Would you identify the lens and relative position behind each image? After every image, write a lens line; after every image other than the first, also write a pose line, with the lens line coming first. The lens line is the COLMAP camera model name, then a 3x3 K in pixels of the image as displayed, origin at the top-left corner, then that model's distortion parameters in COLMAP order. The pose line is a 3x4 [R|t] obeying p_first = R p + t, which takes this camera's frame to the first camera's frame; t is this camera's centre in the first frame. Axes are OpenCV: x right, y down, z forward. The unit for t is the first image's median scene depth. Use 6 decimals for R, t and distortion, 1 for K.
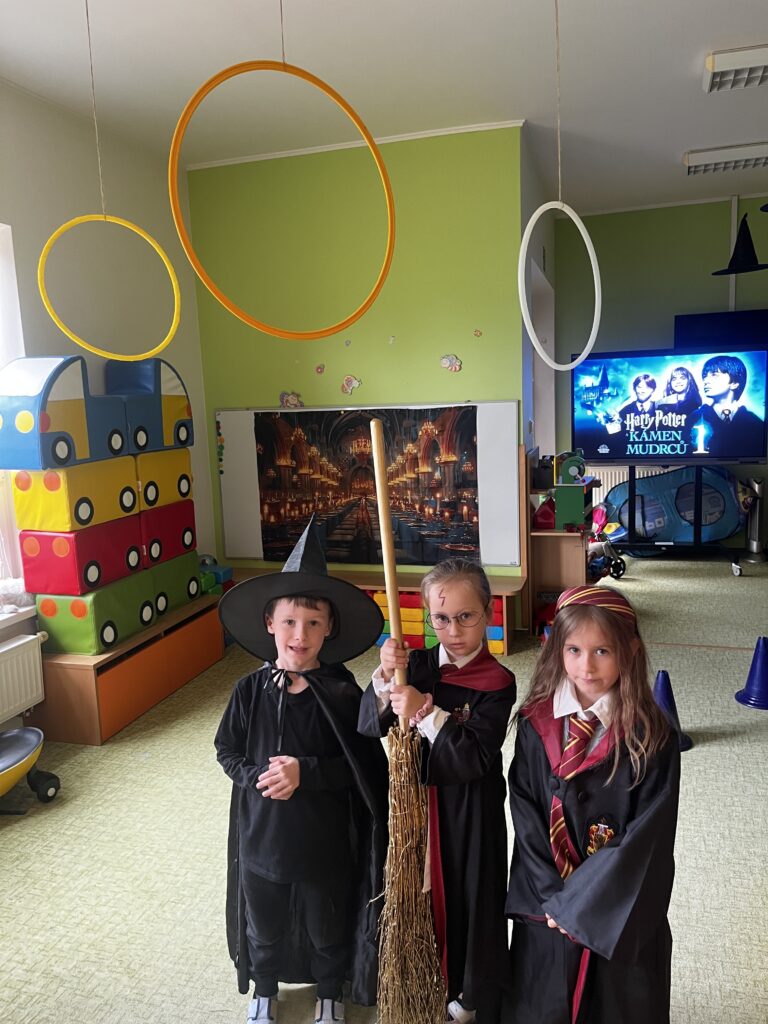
lens RADIAL K [[772.5, 0, 384.0], [0, 772.5, 512.0], [0, 0, 1]] dist [0.049209, -0.085612]
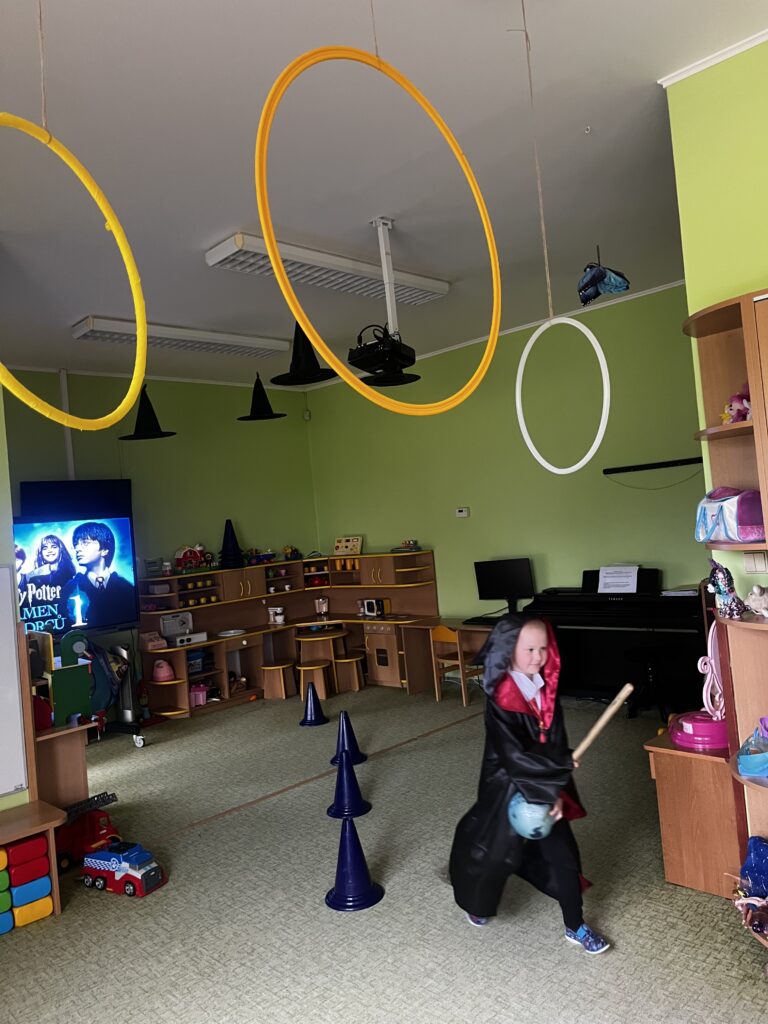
lens RADIAL K [[772.5, 0, 384.0], [0, 772.5, 512.0], [0, 0, 1]] dist [0.049209, -0.085612]
pose [[0.451144, 0.014736, 0.892329, -0.258830], [0.208783, 0.970375, -0.121581, -0.018835], [-0.867686, 0.241154, 0.434703, 0.250746]]
